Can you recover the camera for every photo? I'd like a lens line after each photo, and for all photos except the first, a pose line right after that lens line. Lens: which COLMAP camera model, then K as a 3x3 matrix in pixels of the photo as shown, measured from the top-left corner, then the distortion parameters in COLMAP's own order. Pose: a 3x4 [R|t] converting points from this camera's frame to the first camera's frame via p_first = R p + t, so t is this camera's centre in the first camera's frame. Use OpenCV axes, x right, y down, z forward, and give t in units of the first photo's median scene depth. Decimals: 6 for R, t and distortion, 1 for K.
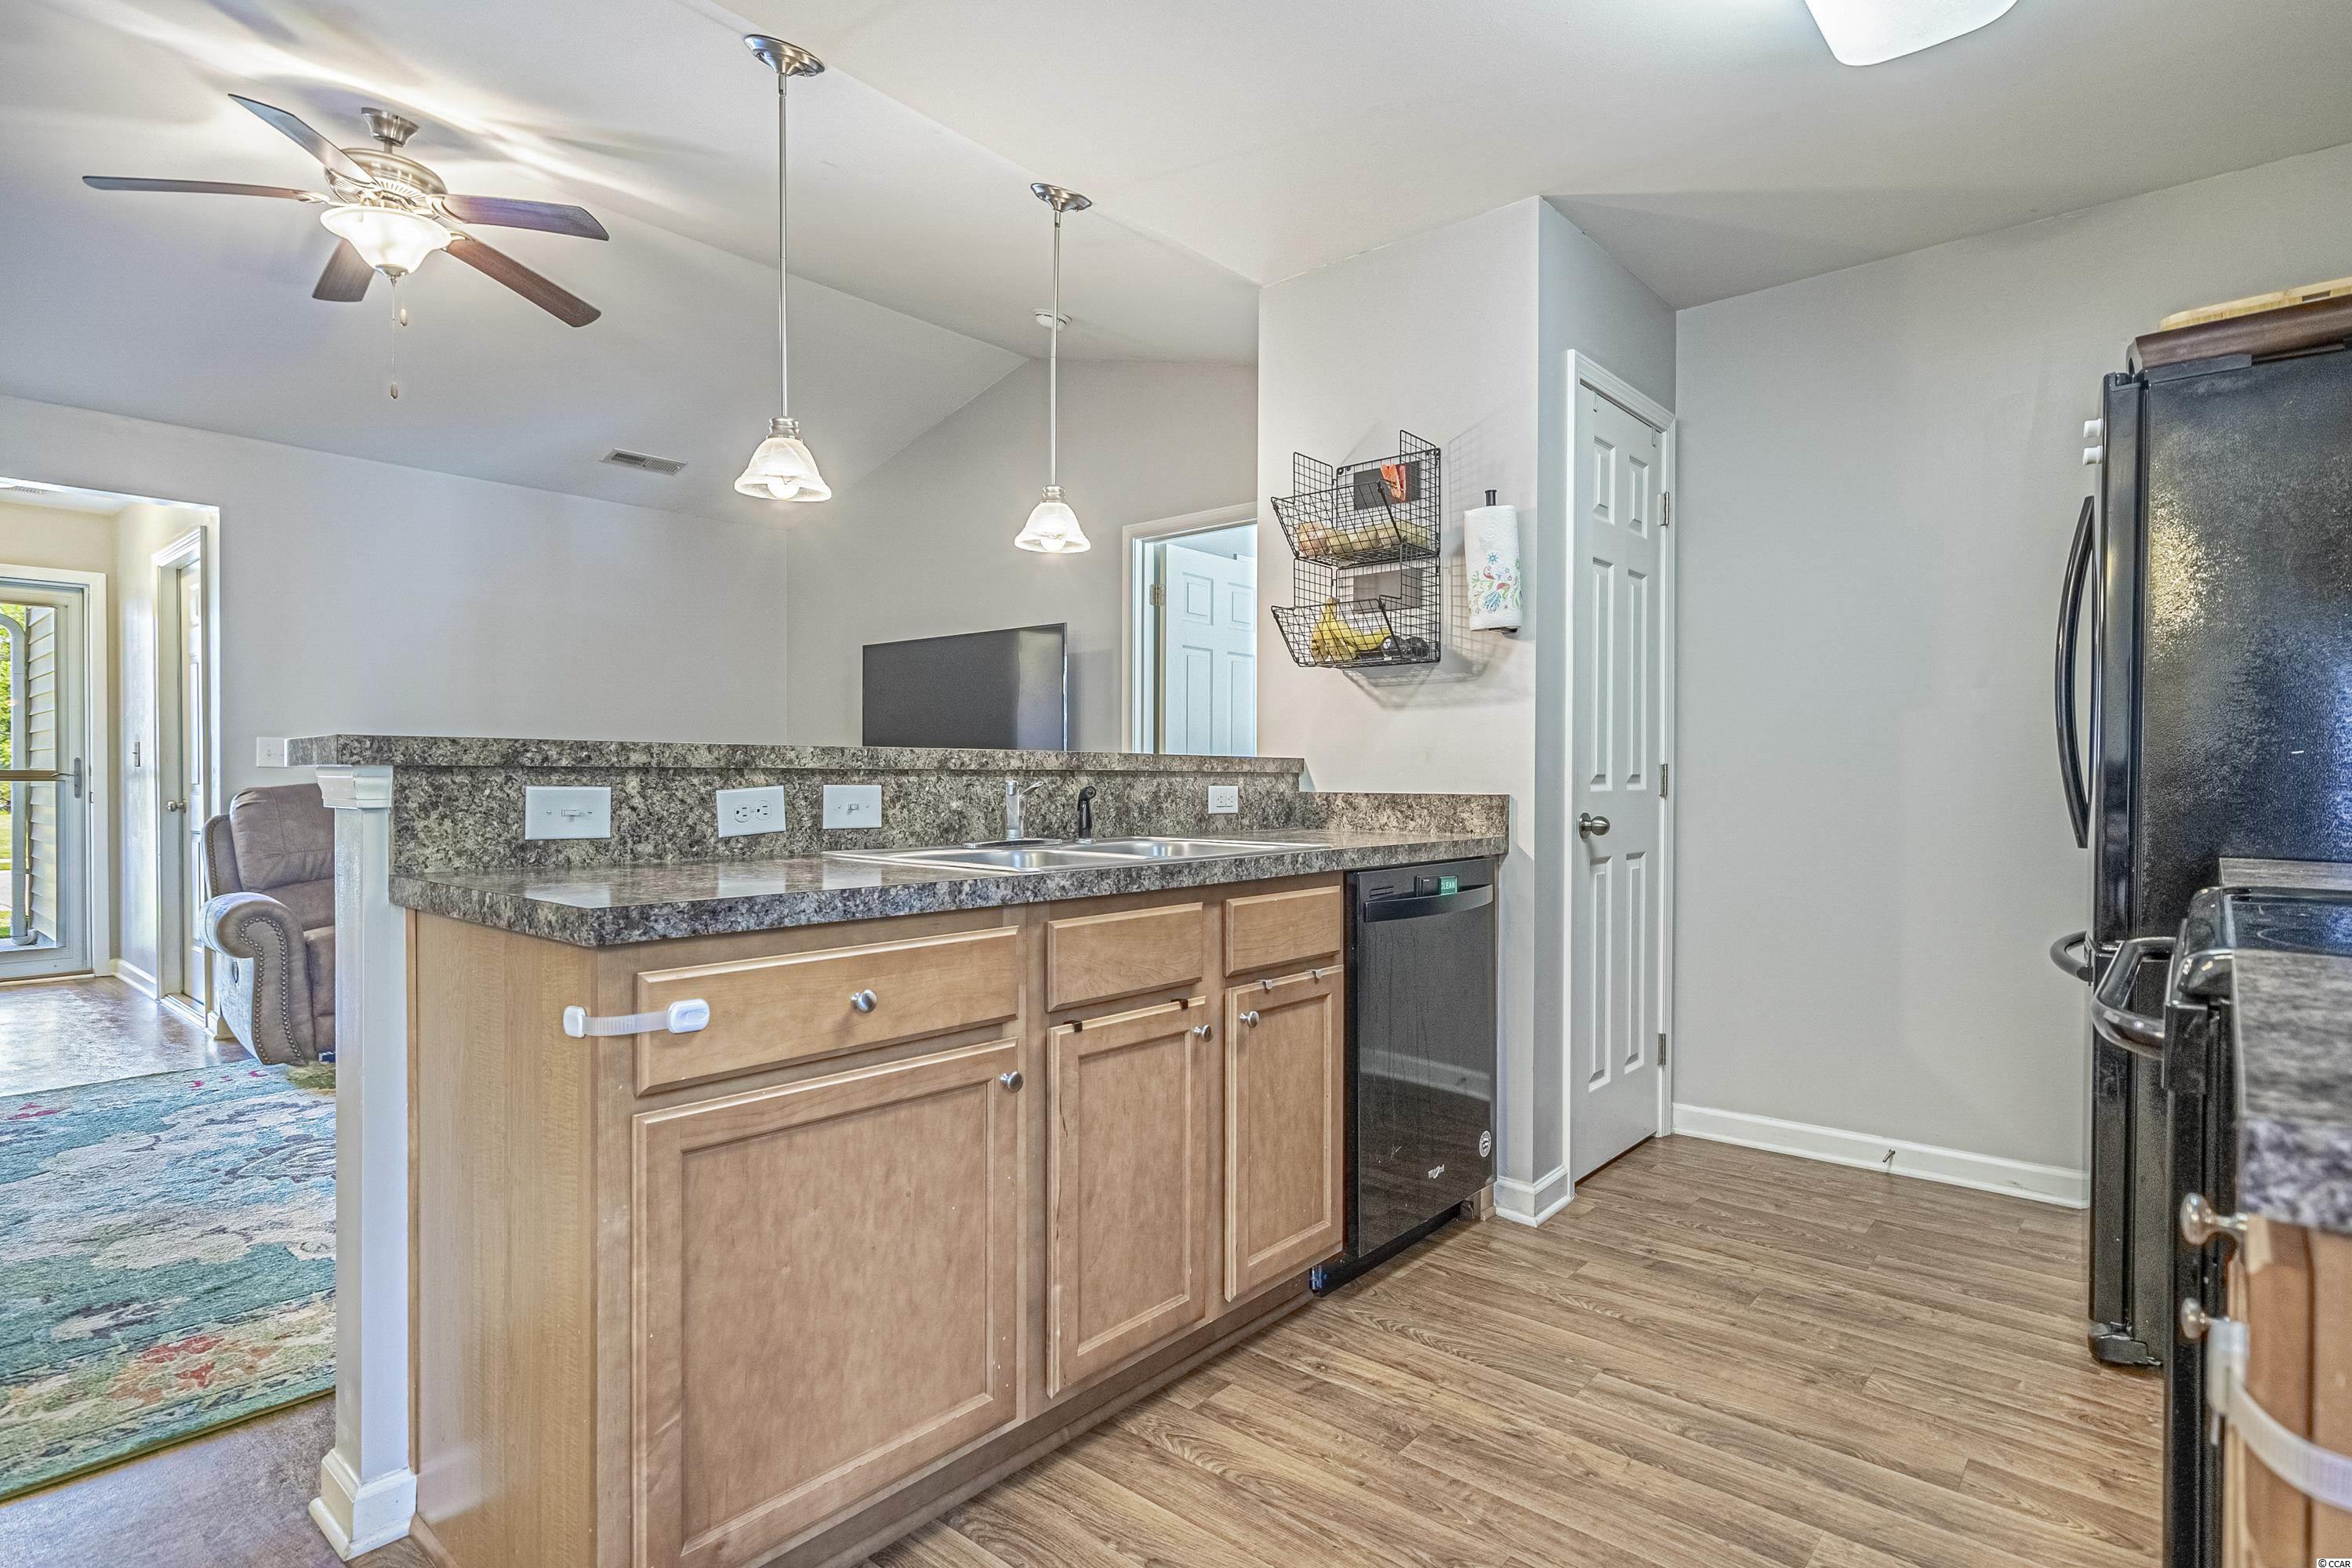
lens RADIAL K [[1215.4, 0, 1175.6], [0, 1215.4, 786.7], [0, 0, 1]] dist [0.006508, 0.000953]
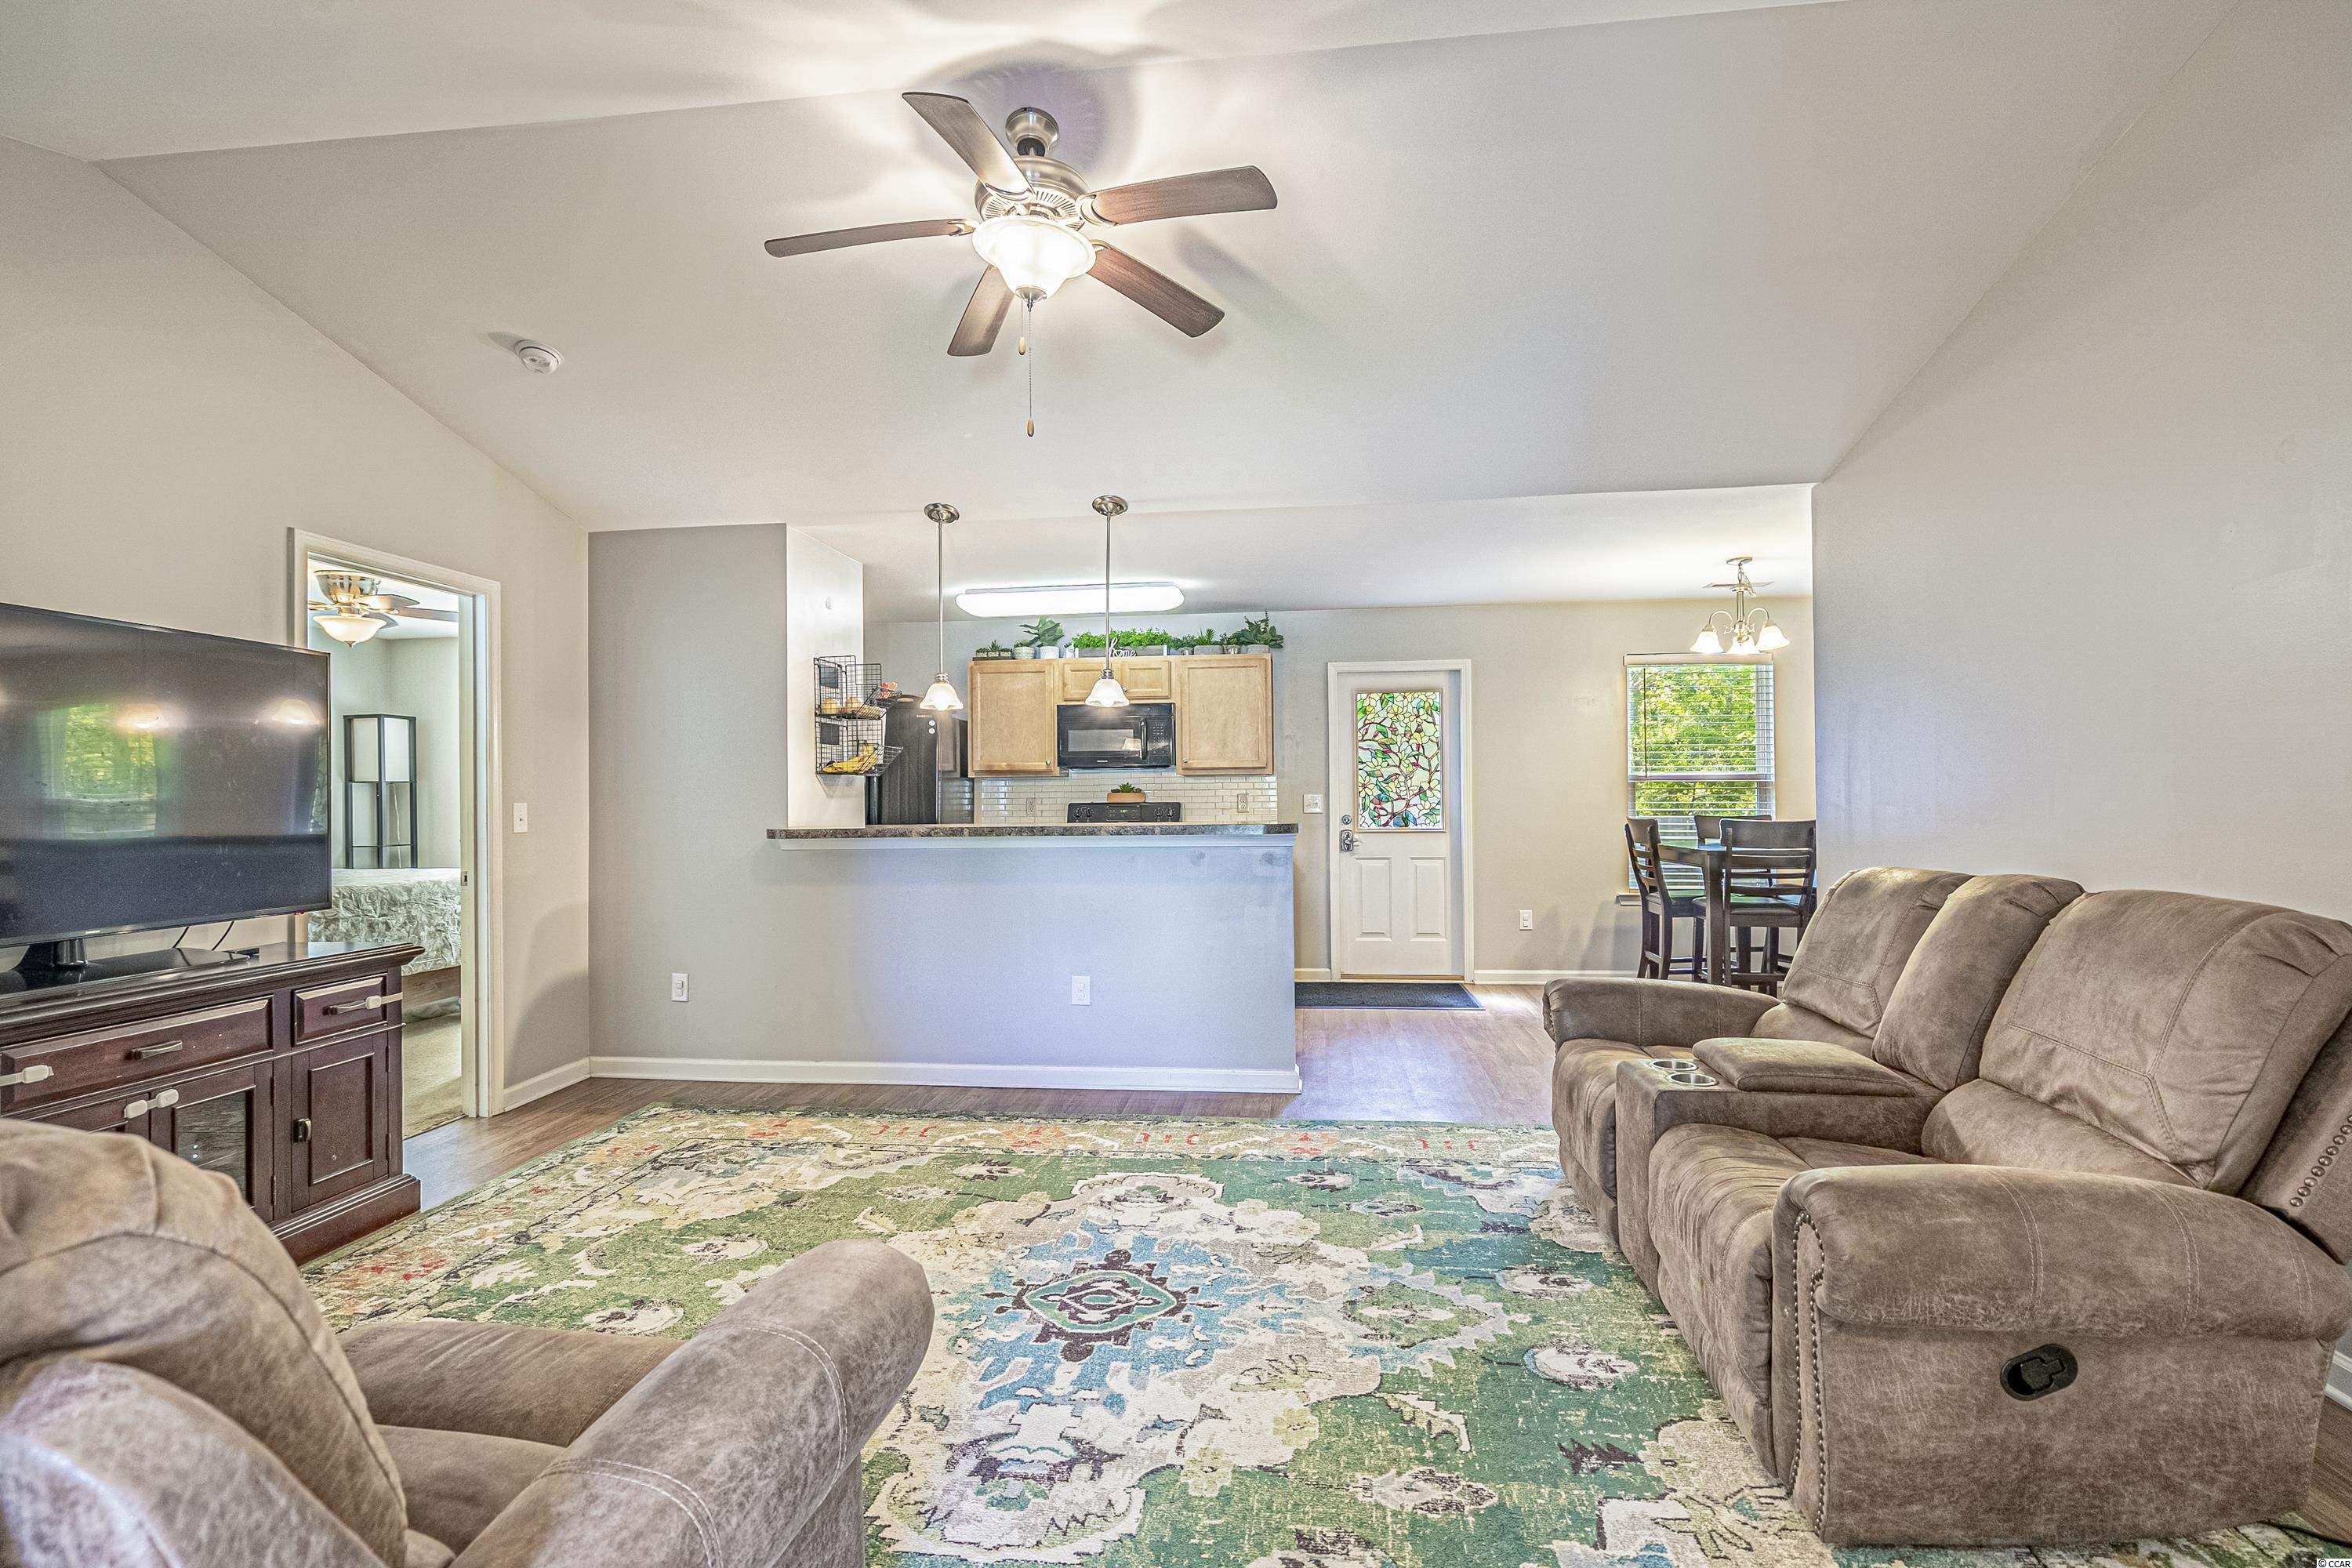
lens RADIAL K [[1076.4, 0, 1198.6], [0, 1076.4, 790.0], [0, 0, 1]] dist [-0.007585, 0.002189]
pose [[-0.580589, 0.010713, 0.814127, -1.088798], [0.013701, 0.999900, -0.003387, -0.048504], [-0.814082, 0.009188, -0.580677, 1.098856]]
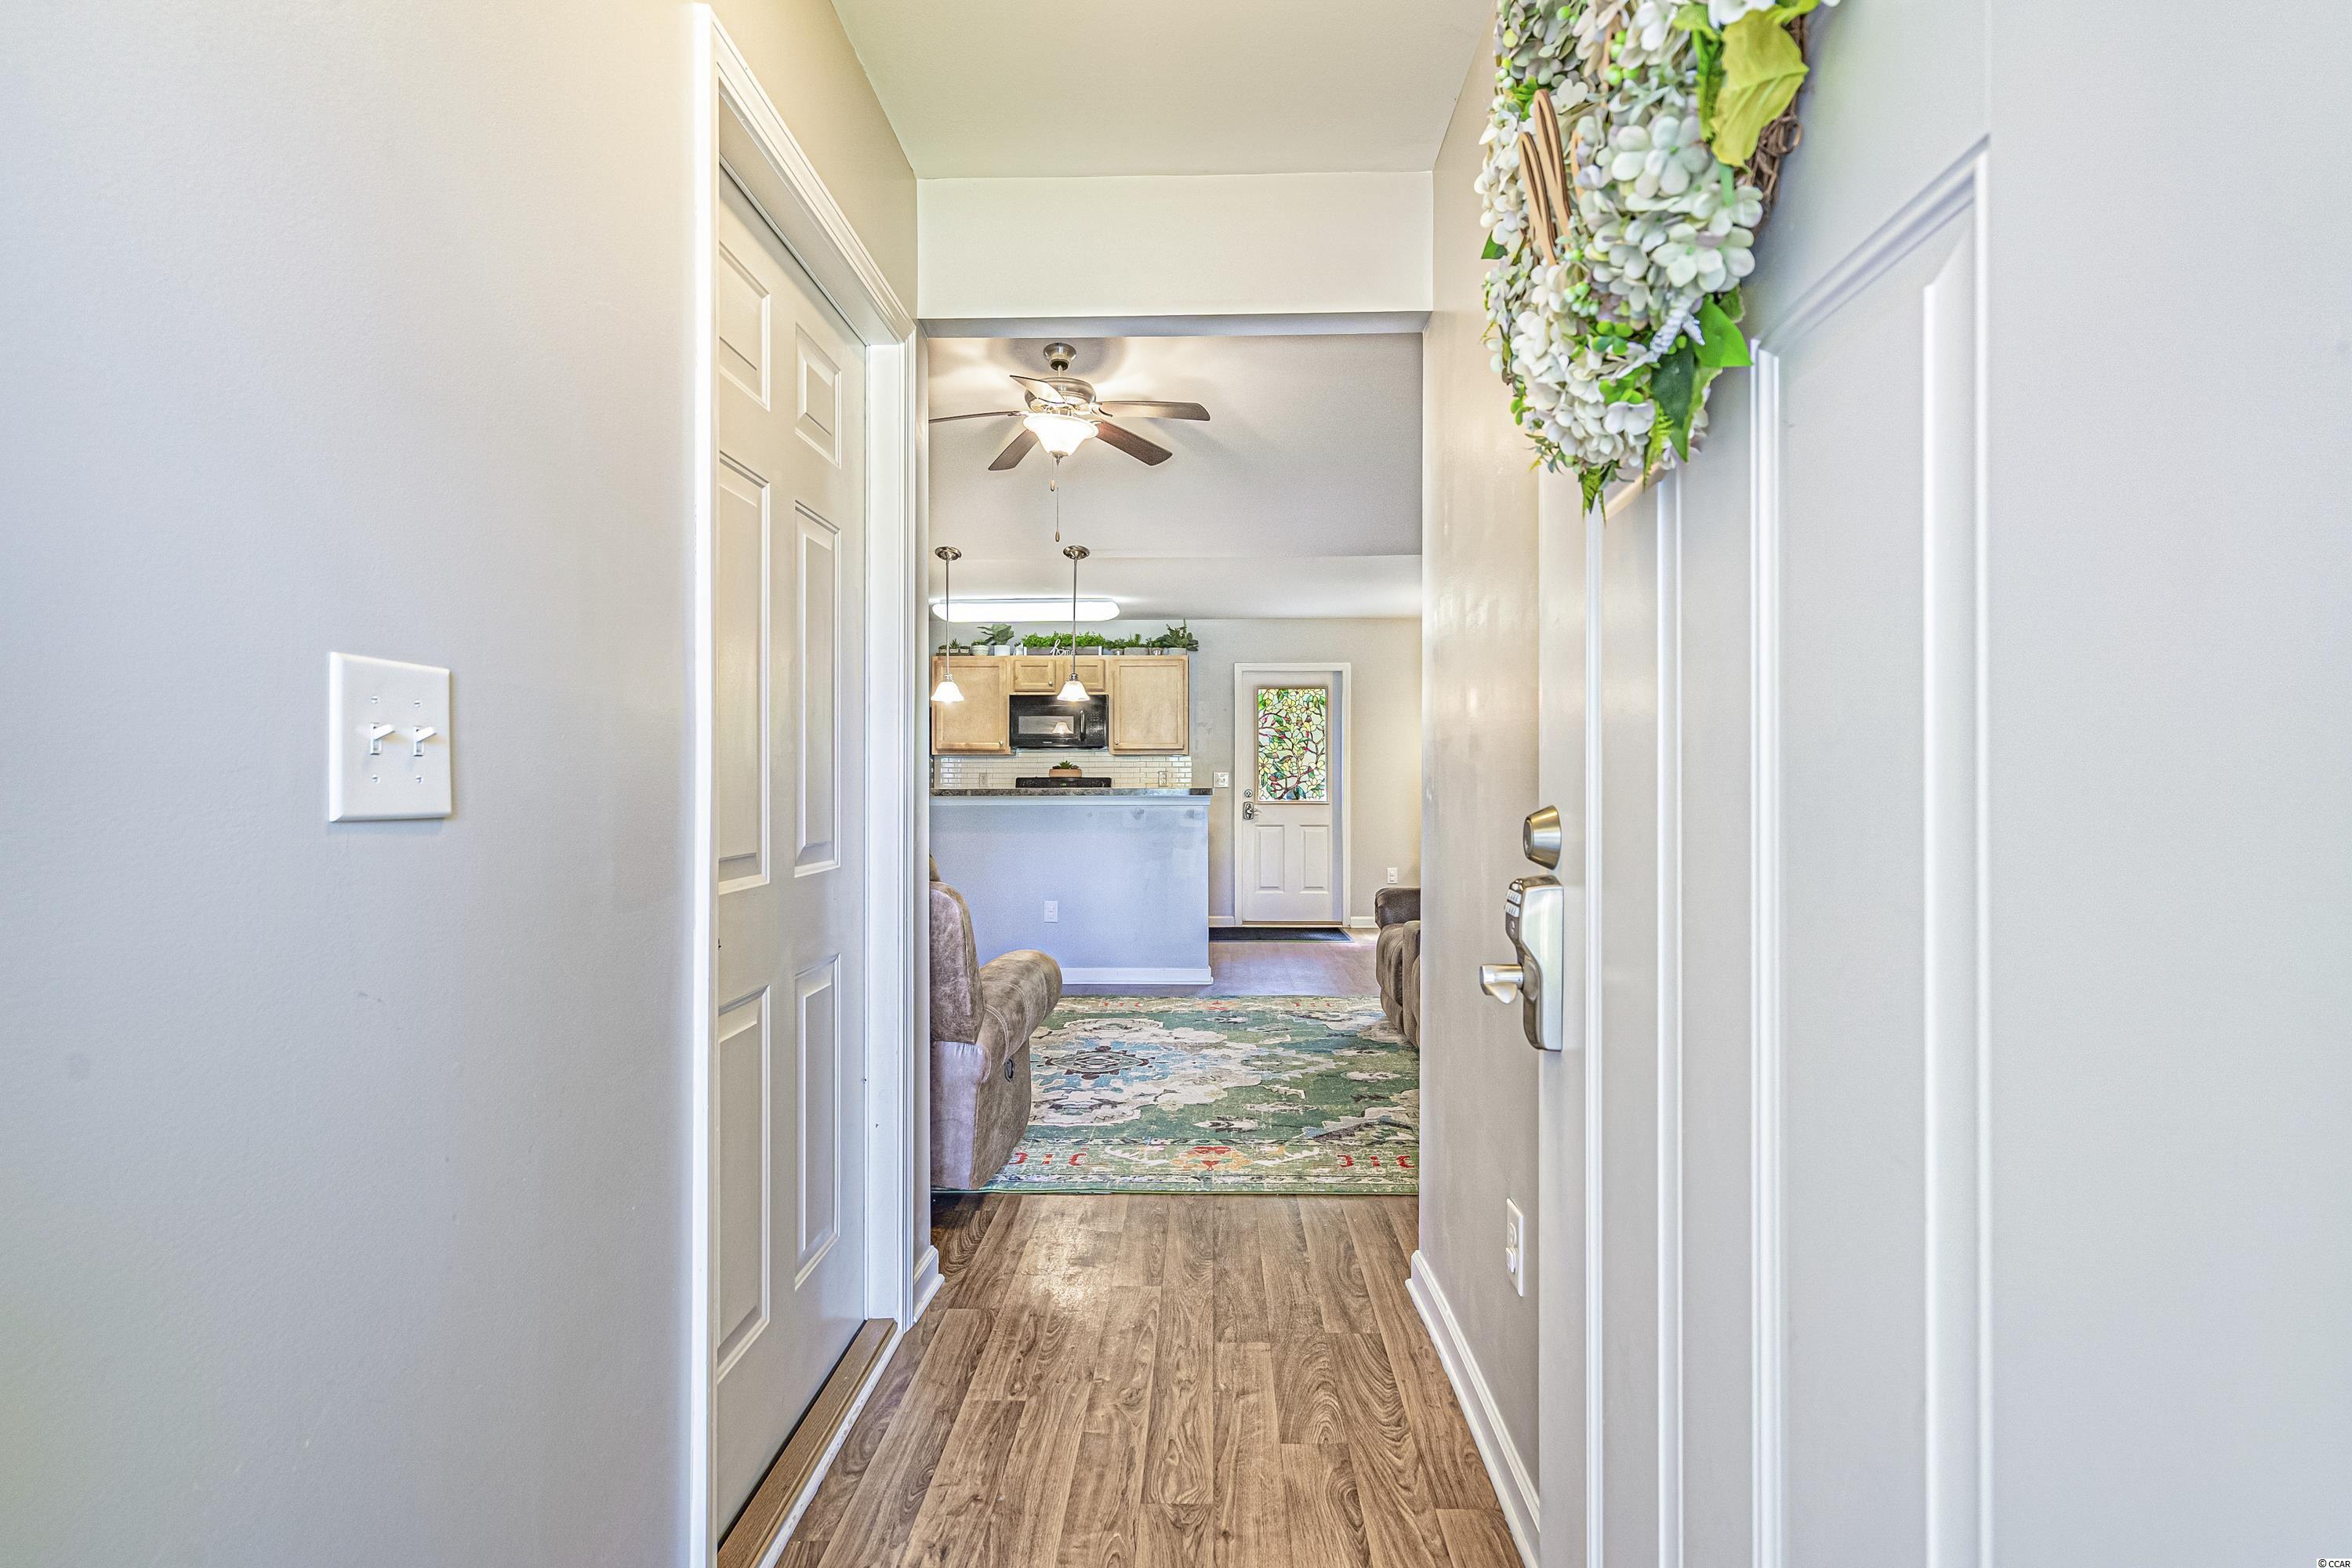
lens RADIAL K [[1160.7, 0, 1218.8], [0, 1160.7, 786.3], [0, 0, 1]] dist [-0.019318, 0.000321]
pose [[-0.665265, -0.001004, 0.746606, -1.458710], [0.004501, 0.999976, 0.005355, -0.029573], [-0.746593, 0.006923, -0.665245, 1.440407]]
